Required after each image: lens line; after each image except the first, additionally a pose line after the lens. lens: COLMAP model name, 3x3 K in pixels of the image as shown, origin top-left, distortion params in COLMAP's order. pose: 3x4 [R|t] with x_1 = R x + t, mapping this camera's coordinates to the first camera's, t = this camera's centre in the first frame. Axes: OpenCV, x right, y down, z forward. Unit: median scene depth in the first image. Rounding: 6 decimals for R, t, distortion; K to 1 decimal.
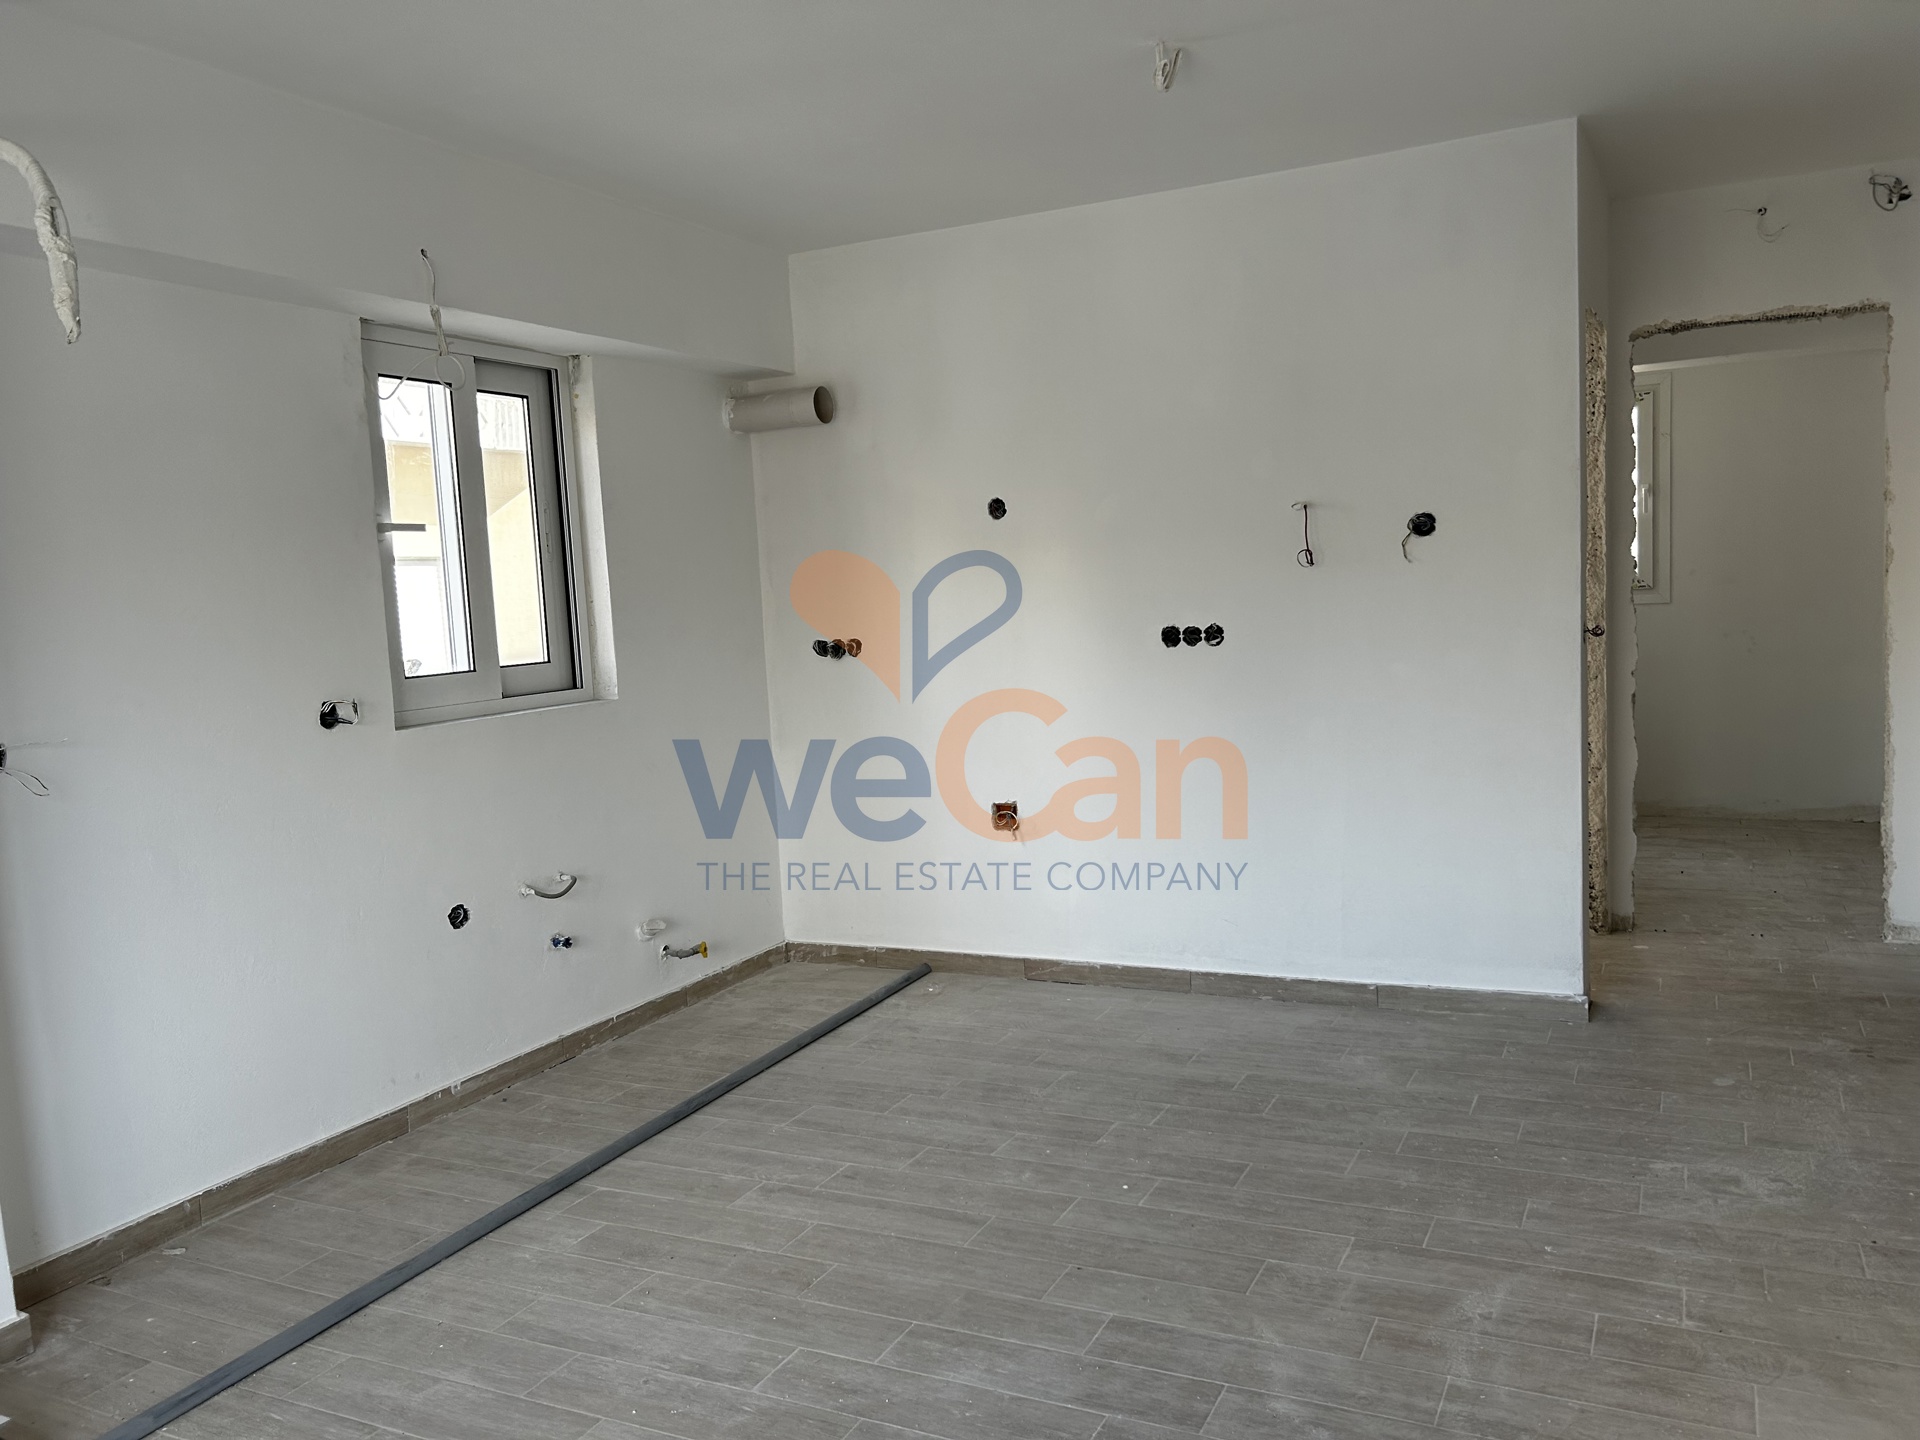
lens RADIAL K [[1452.5, 0, 968.1], [0, 1452.5, 731.7], [0, 0, 1]] dist [0.045102, -0.058372]
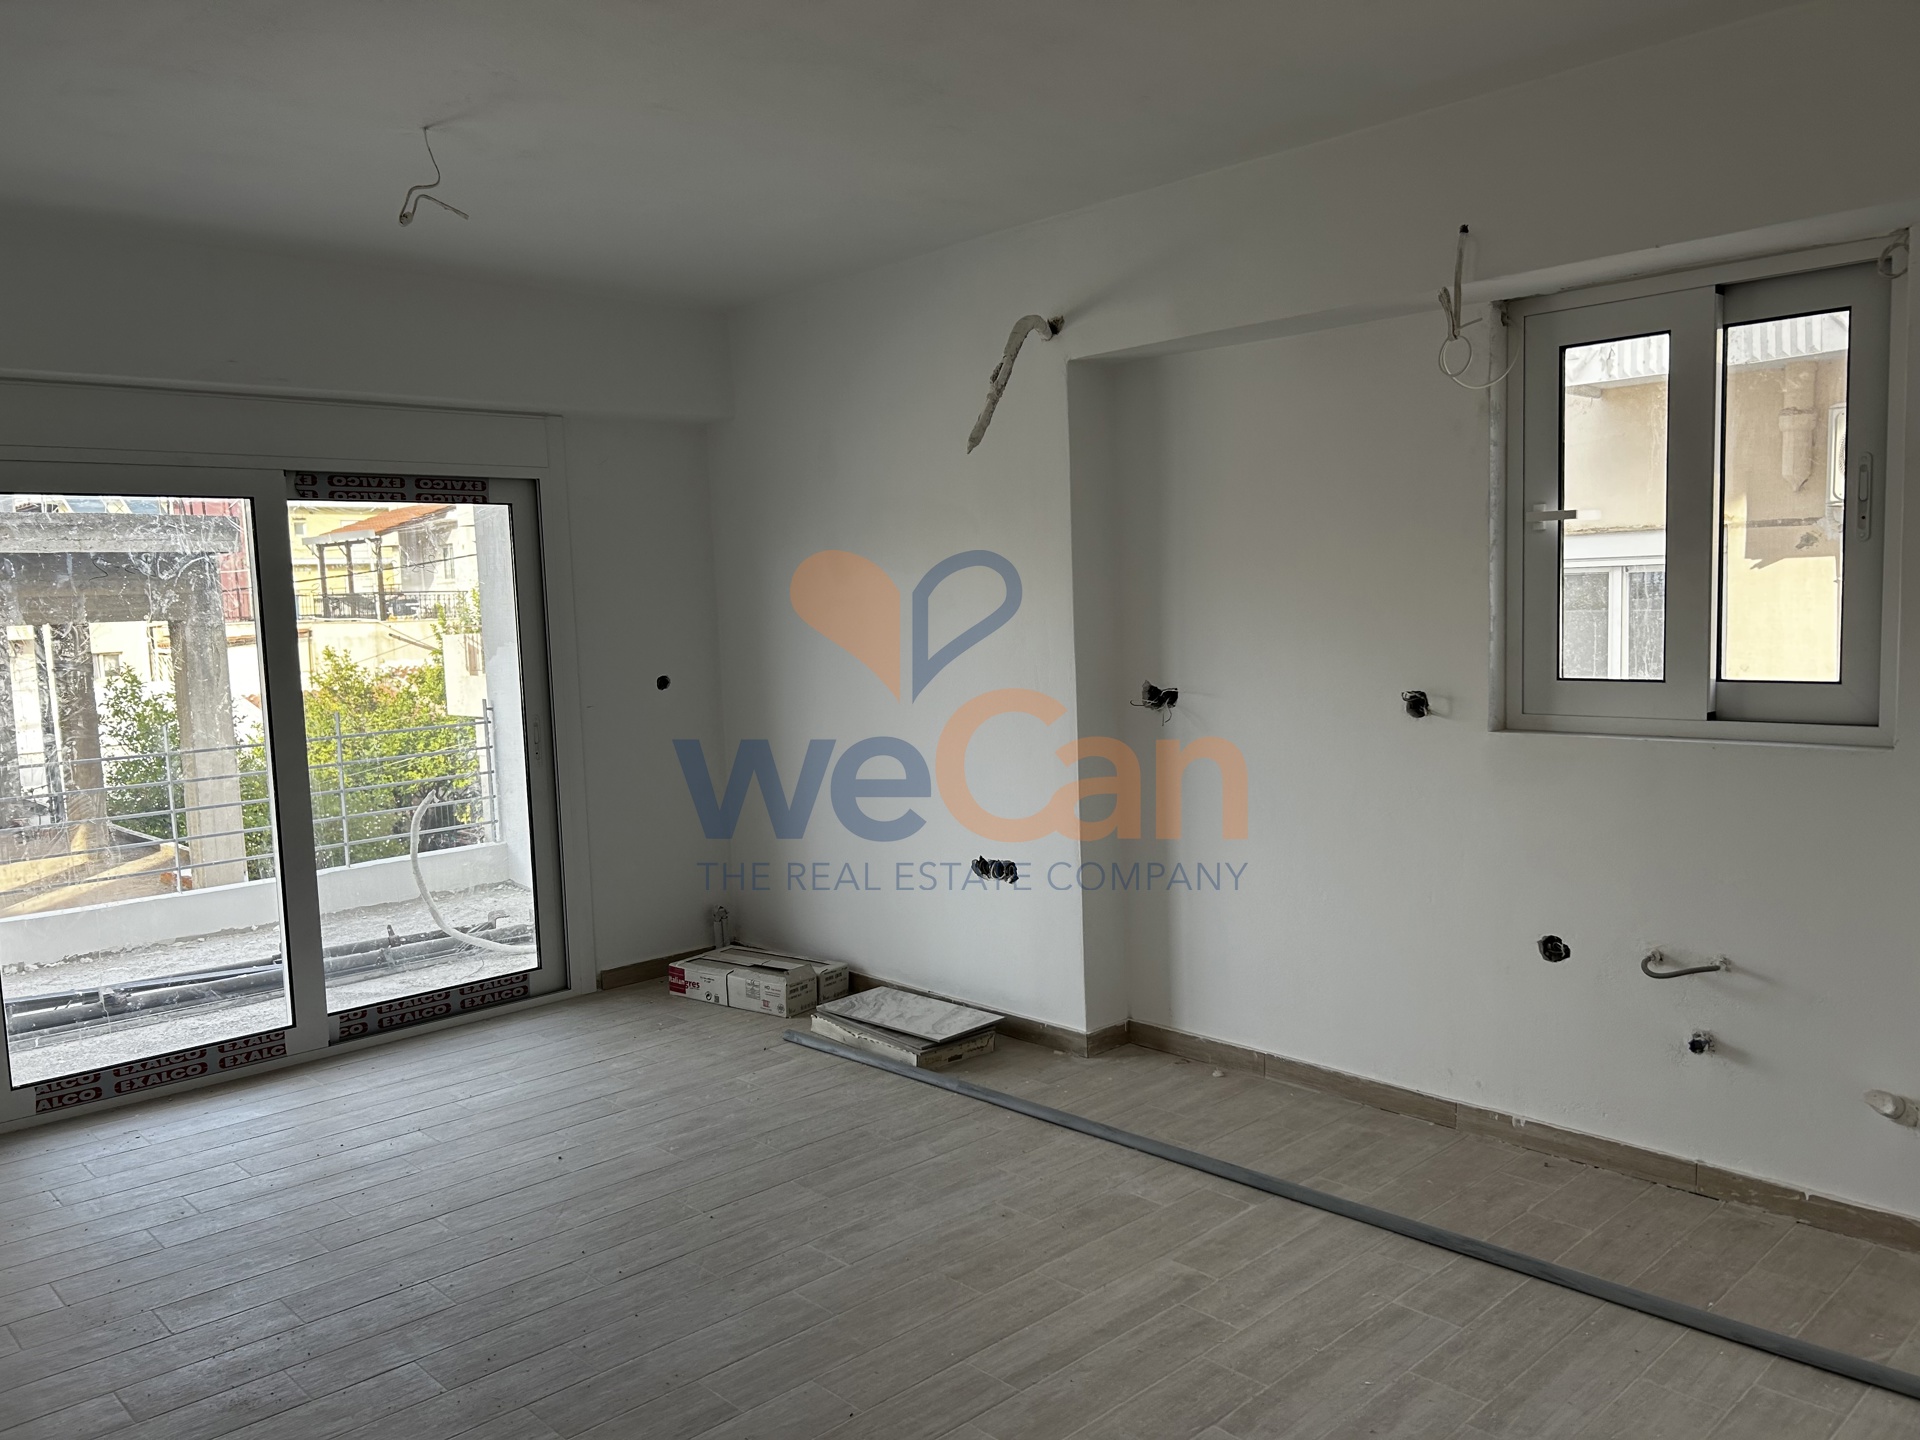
lens RADIAL K [[1452.5, 0, 968.1], [0, 1452.5, 731.7], [0, 0, 1]] dist [0.045102, -0.058372]
pose [[-0.336280, 0.154680, -0.928972, 0.616057], [-0.048356, 0.982282, 0.181061, -0.157263], [0.940520, 0.105809, -0.322842, 0.984671]]
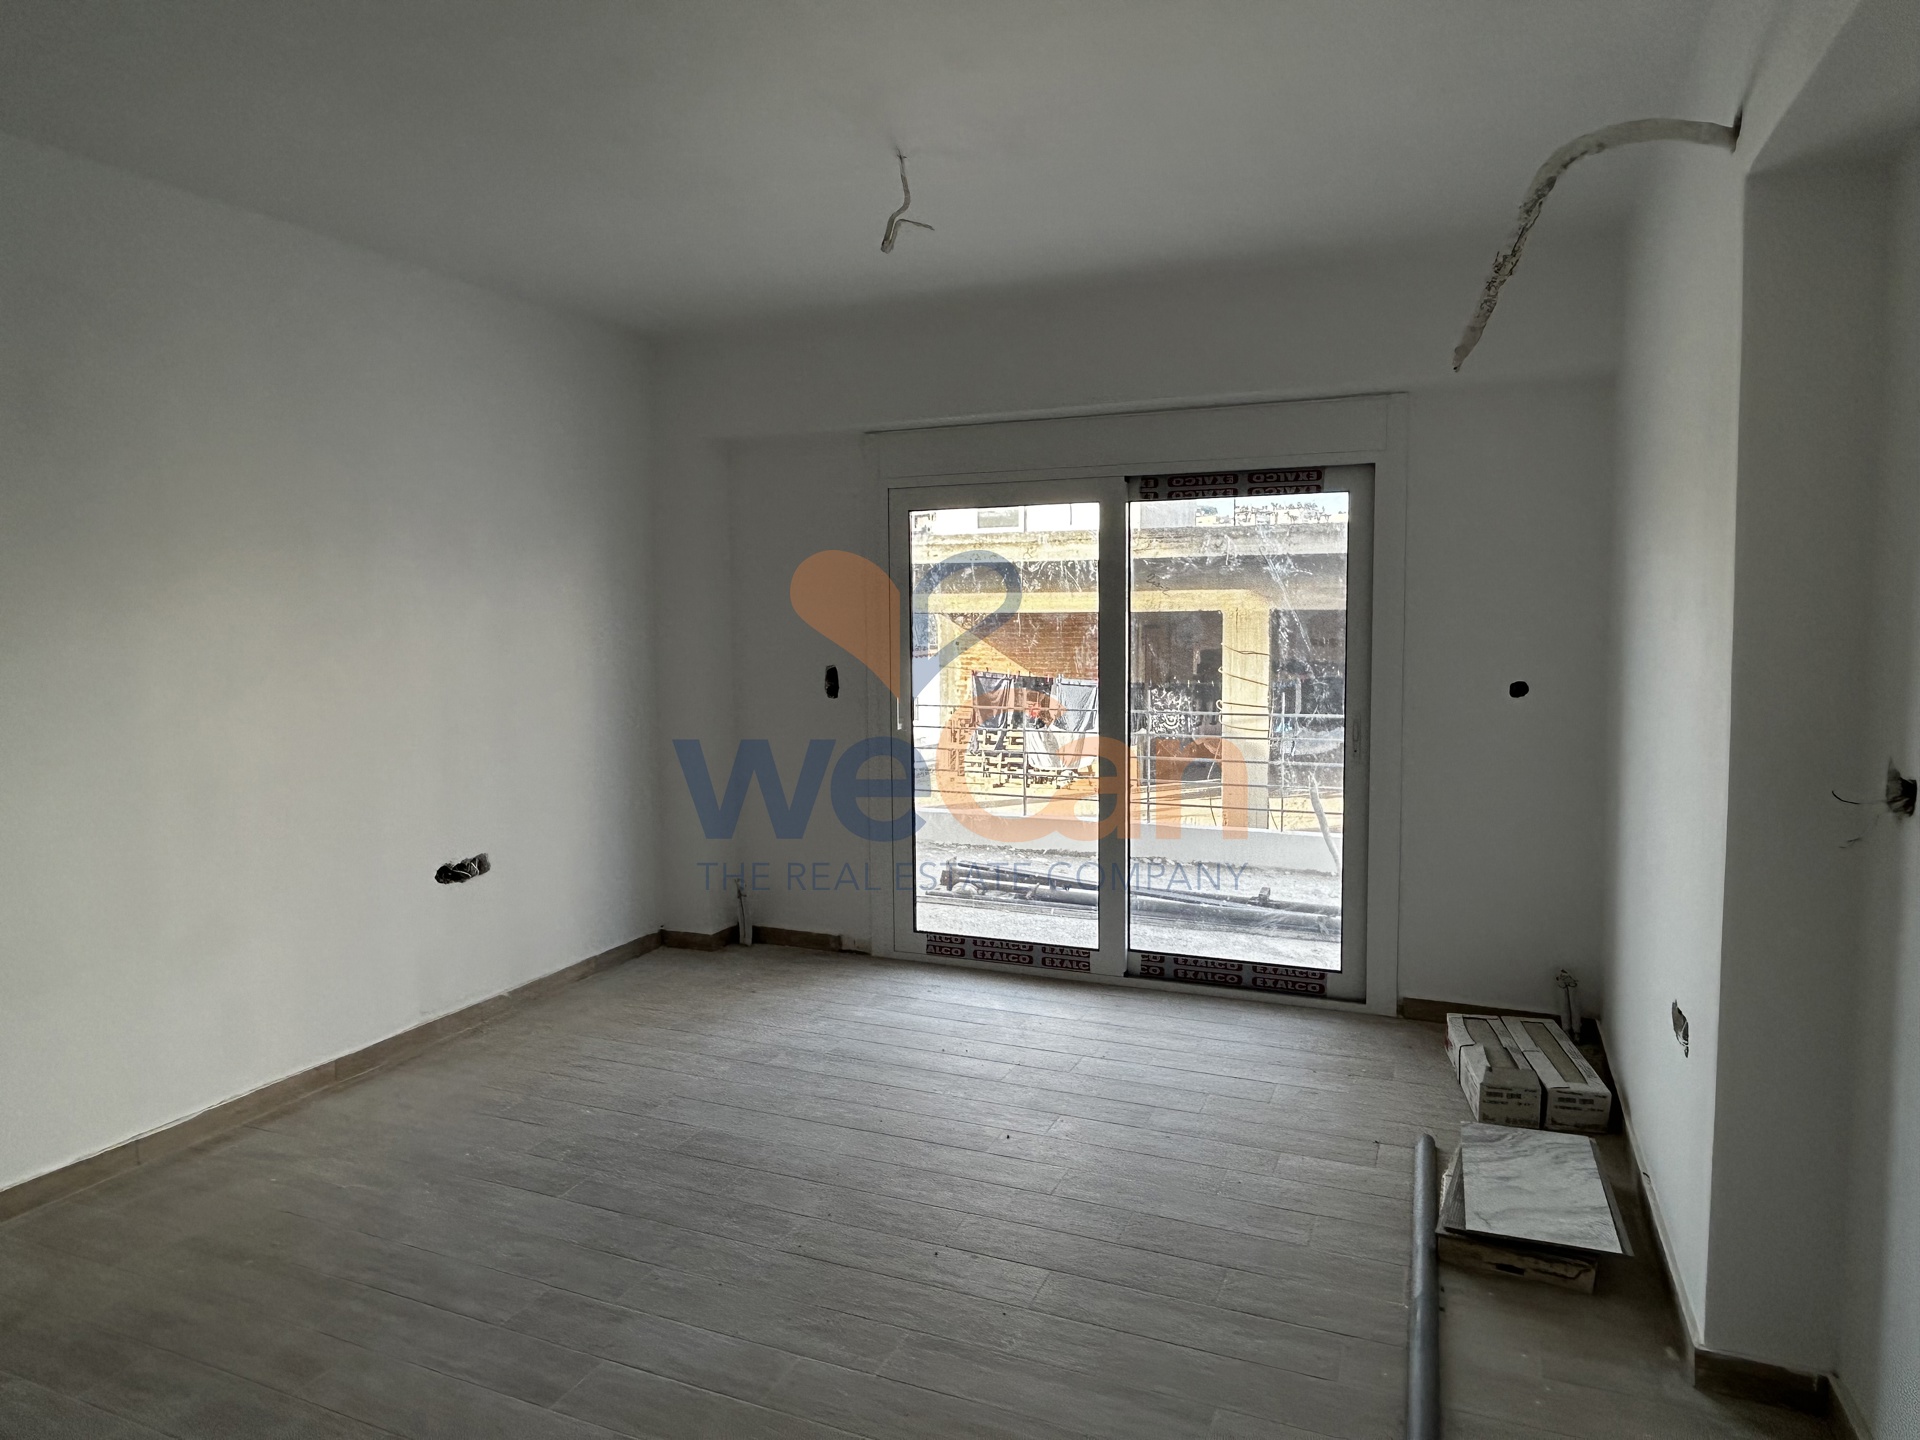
lens RADIAL K [[1195.6, 0, 947.0], [0, 1195.6, 720.2], [0, 0, 1]] dist [0.000141, -0.001648]
pose [[-0.996497, 0.065491, -0.052004, -0.105258], [0.054175, 0.979277, 0.195147, -0.127130], [0.063706, 0.191646, -0.979394, 1.190564]]
